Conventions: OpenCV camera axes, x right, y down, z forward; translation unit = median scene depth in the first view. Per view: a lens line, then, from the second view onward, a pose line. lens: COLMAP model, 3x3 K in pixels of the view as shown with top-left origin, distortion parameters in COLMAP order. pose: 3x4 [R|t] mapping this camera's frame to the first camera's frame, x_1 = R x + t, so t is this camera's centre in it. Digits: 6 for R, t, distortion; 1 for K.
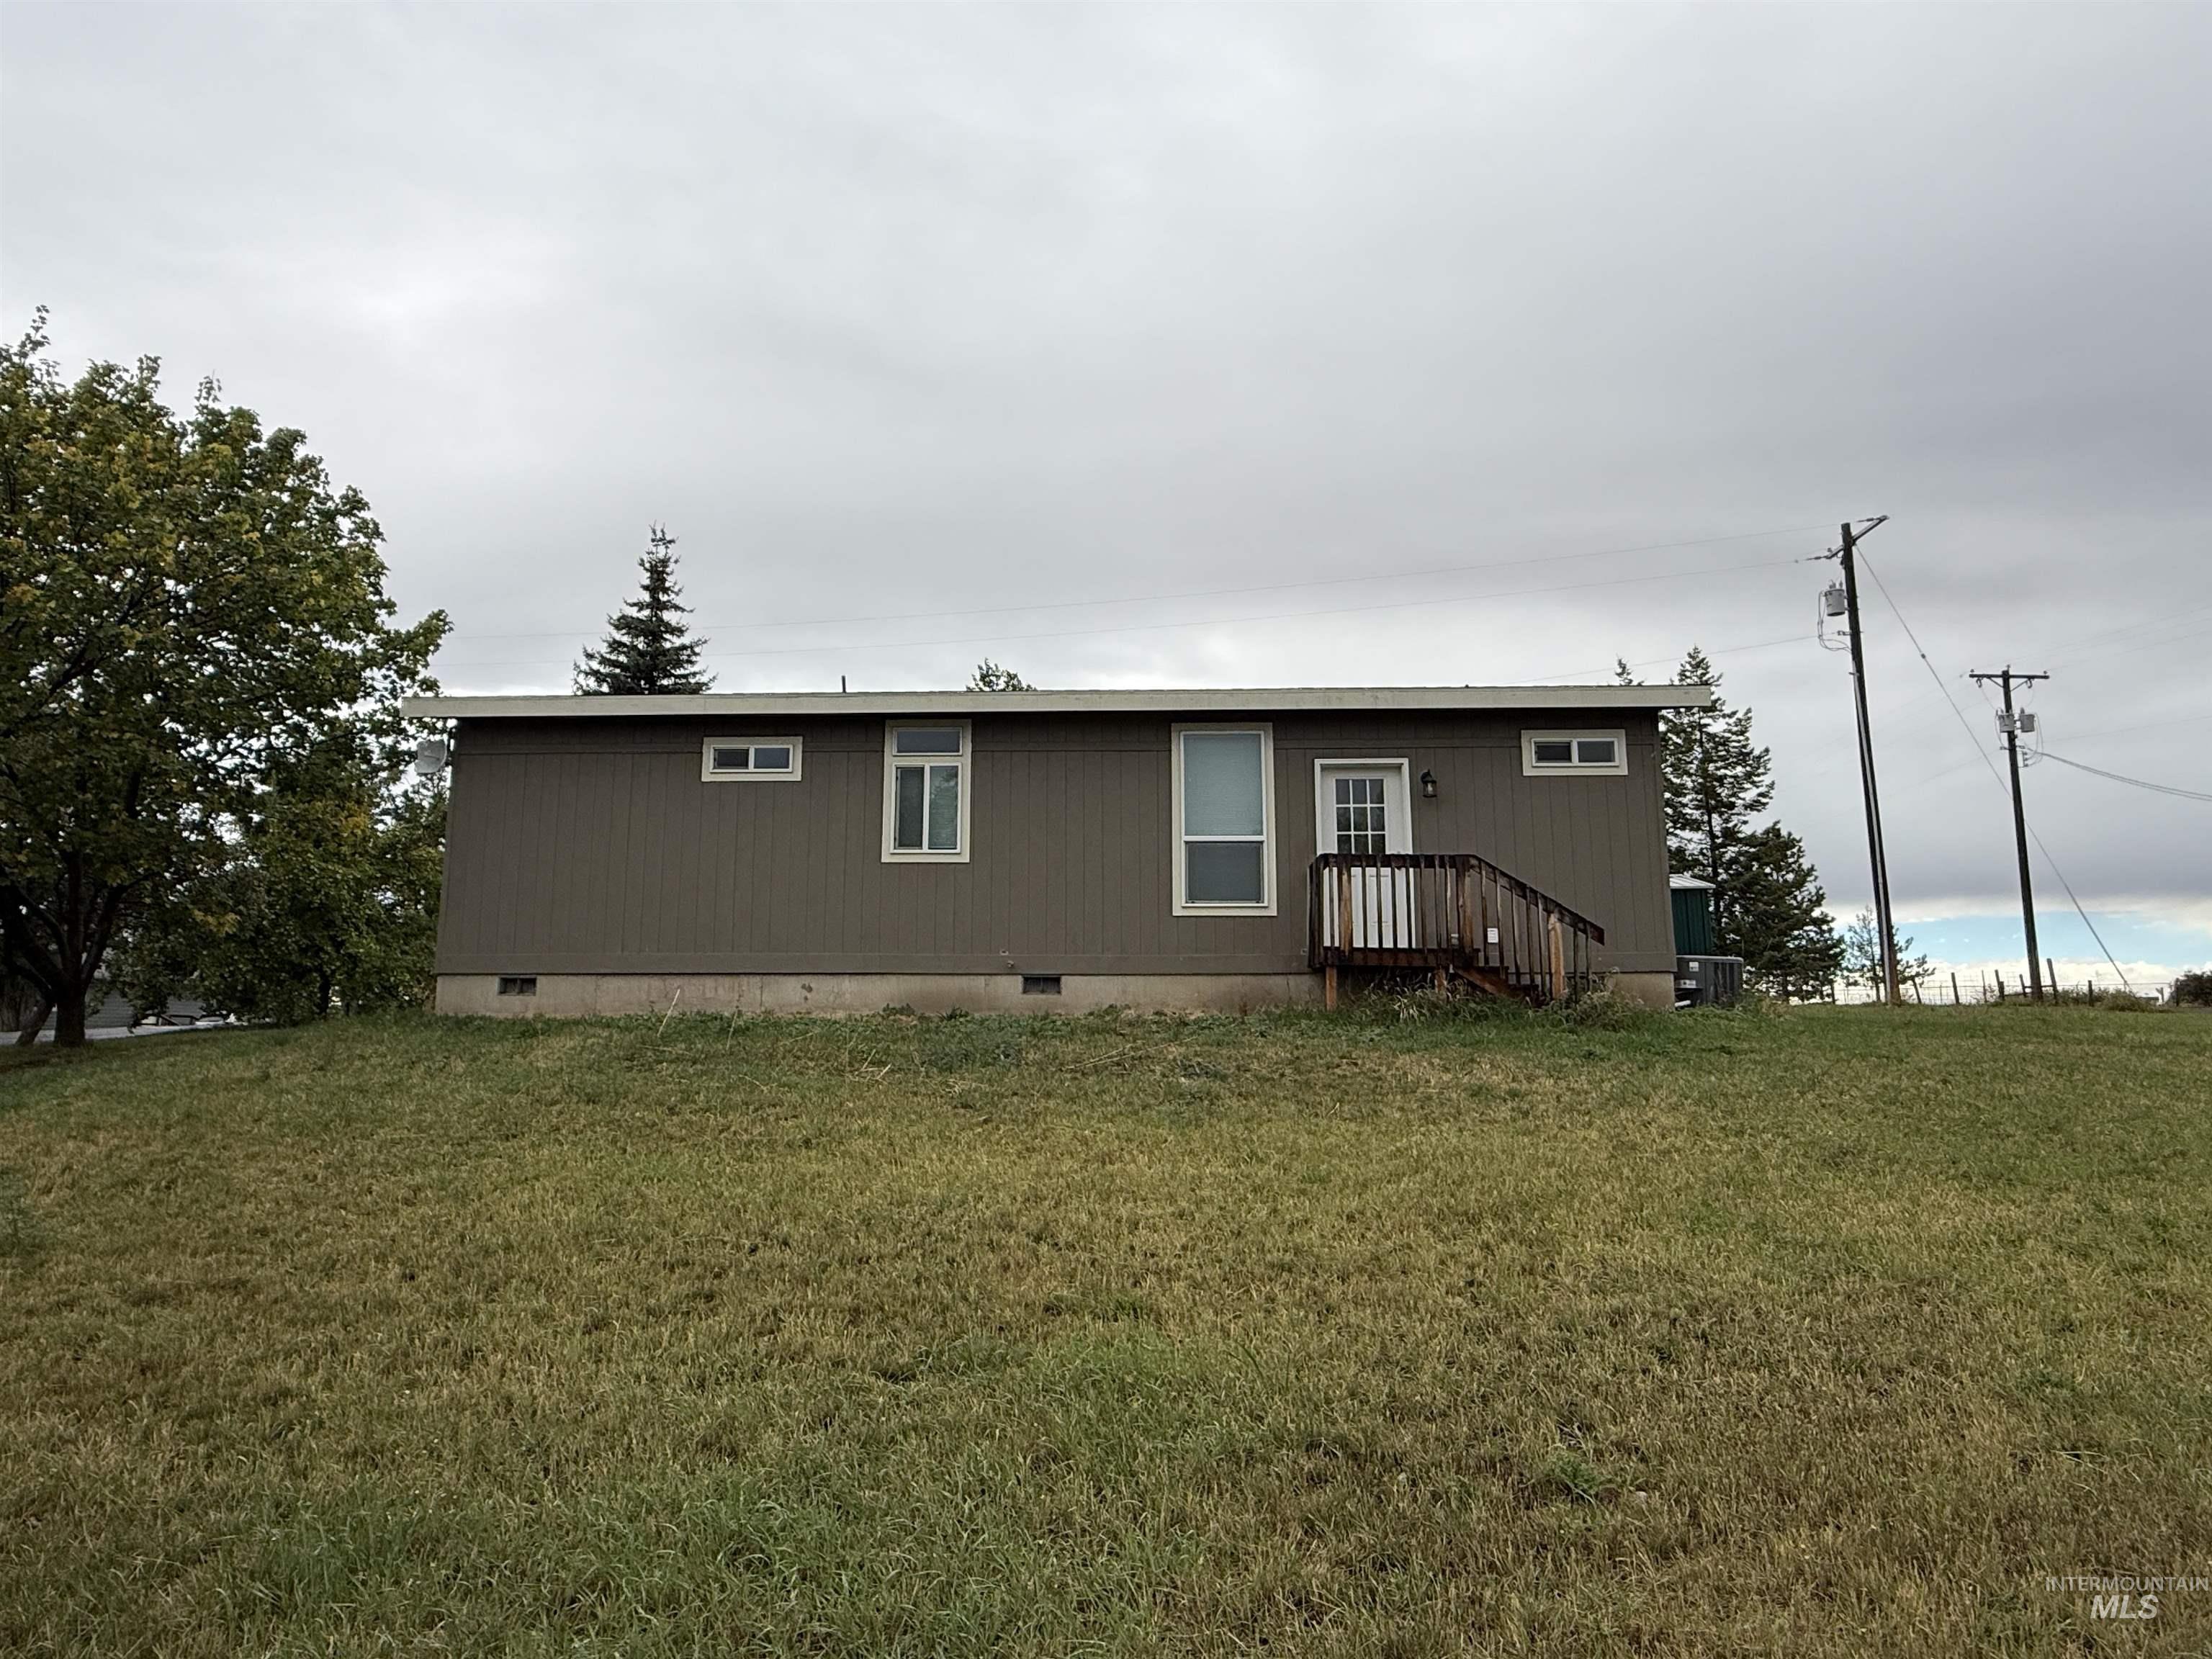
lens RADIAL K [[1291.7, 0, 1106.0], [0, 1291.7, 829.5], [0, 0, 1]] dist [-0.003117, 0.000005]
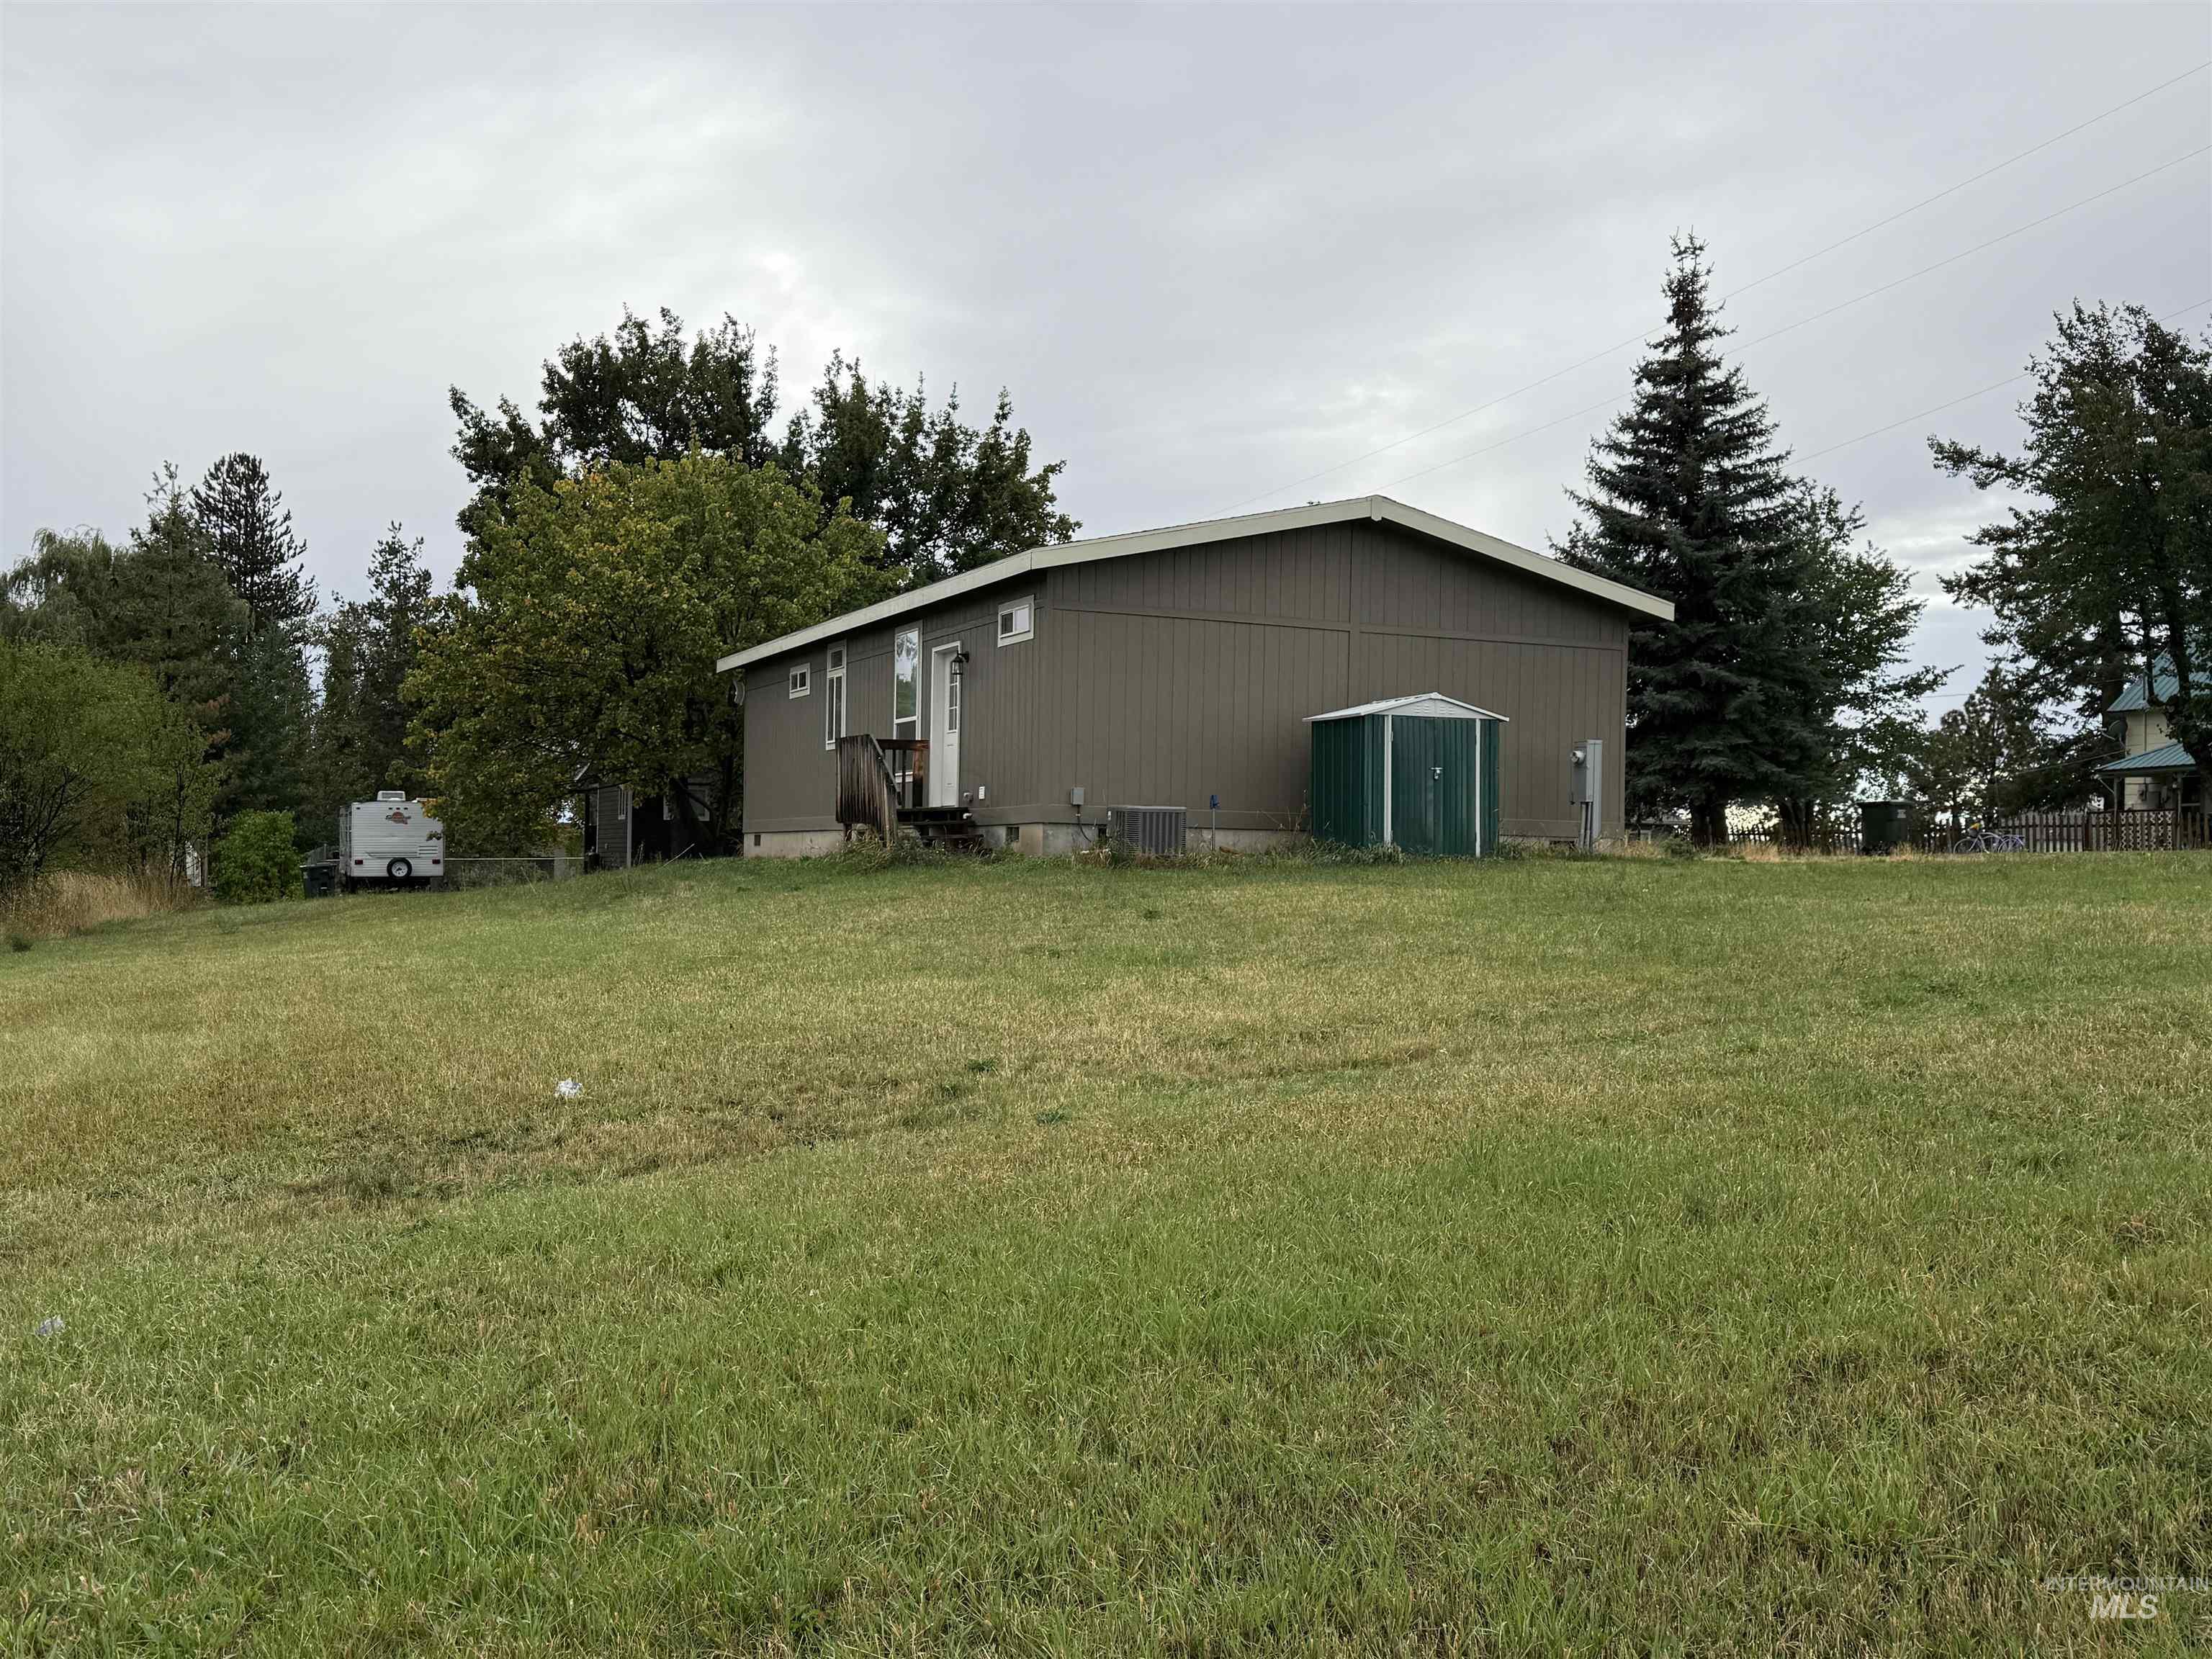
lens RADIAL K [[1999.4, 0, 1106.0], [0, 1999.4, 829.5], [0, 0, 1]] dist [0.090906, -0.010500]
pose [[0.464339, -0.009603, -0.885605, 1.878987], [0.127581, 0.990237, 0.056155, 0.027685], [0.876420, -0.139061, 0.461031, 0.266399]]
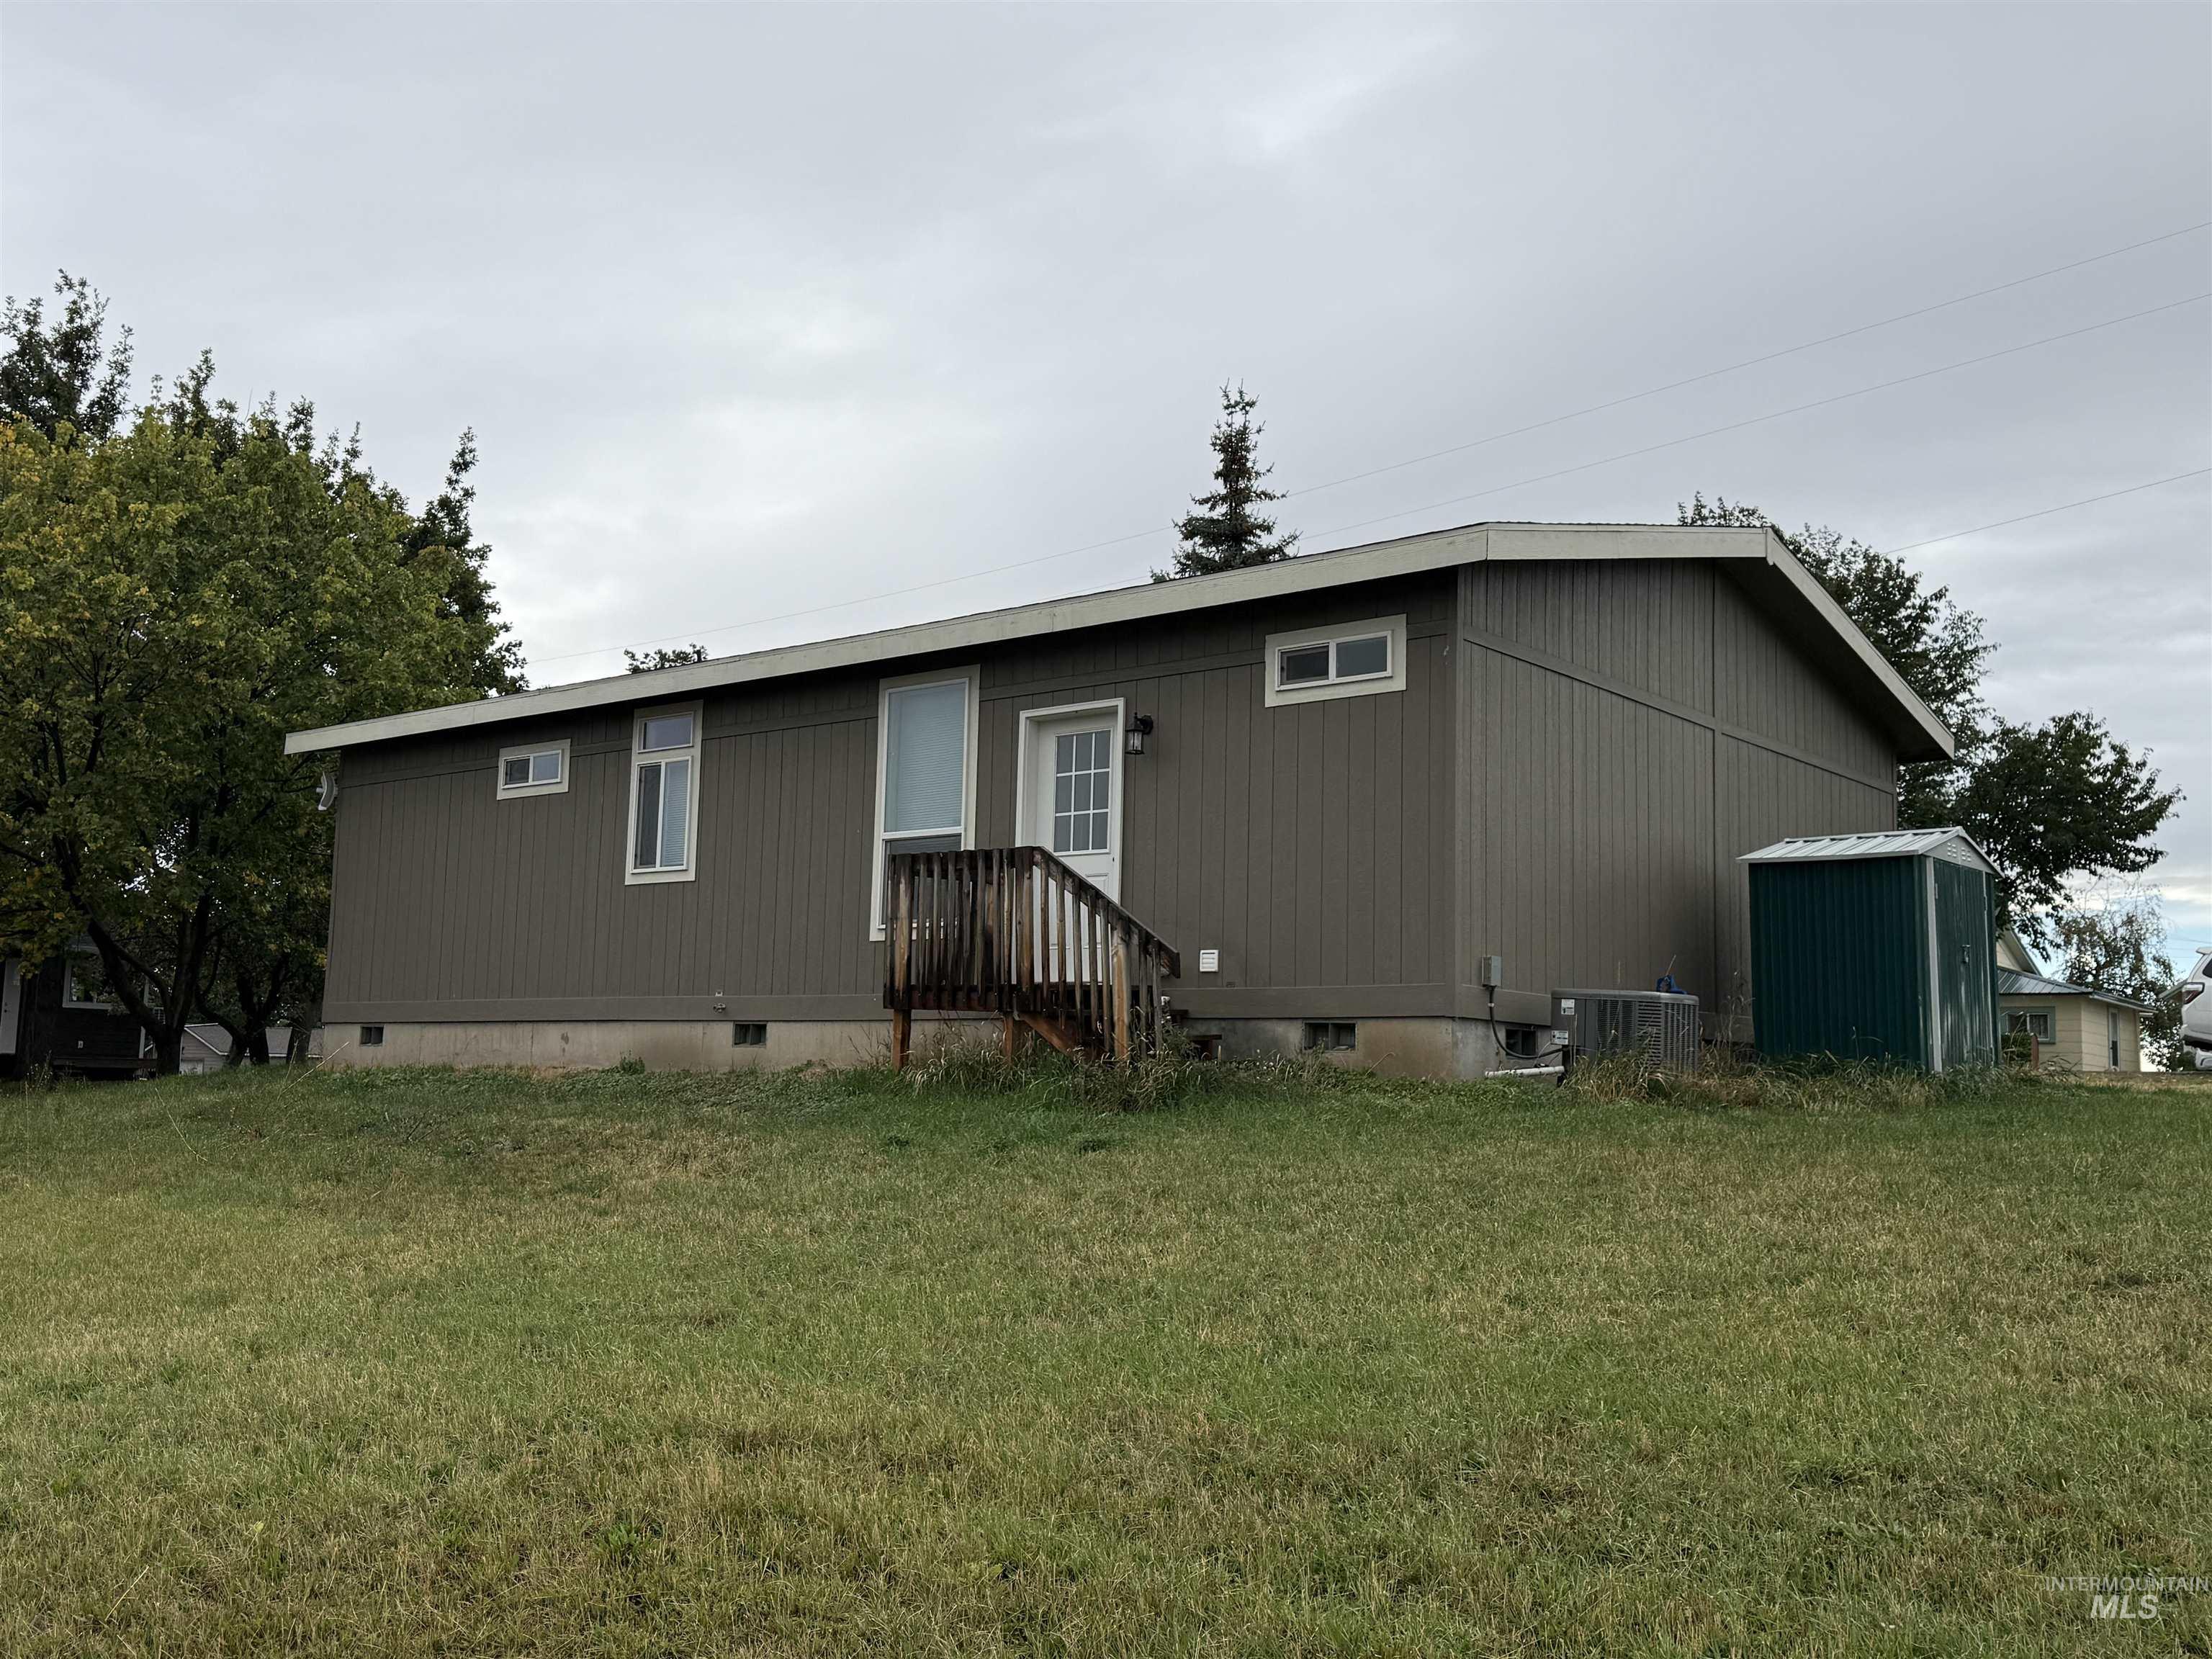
lens RADIAL K [[1999.4, 0, 1106.0], [0, 1999.4, 829.5], [0, 0, 1]] dist [0.090906, -0.010500]
pose [[0.798331, -0.057881, -0.599431, 0.836570], [0.075062, 0.997172, 0.003683, 0.008494], [0.597523, -0.047935, 0.800418, 0.163339]]
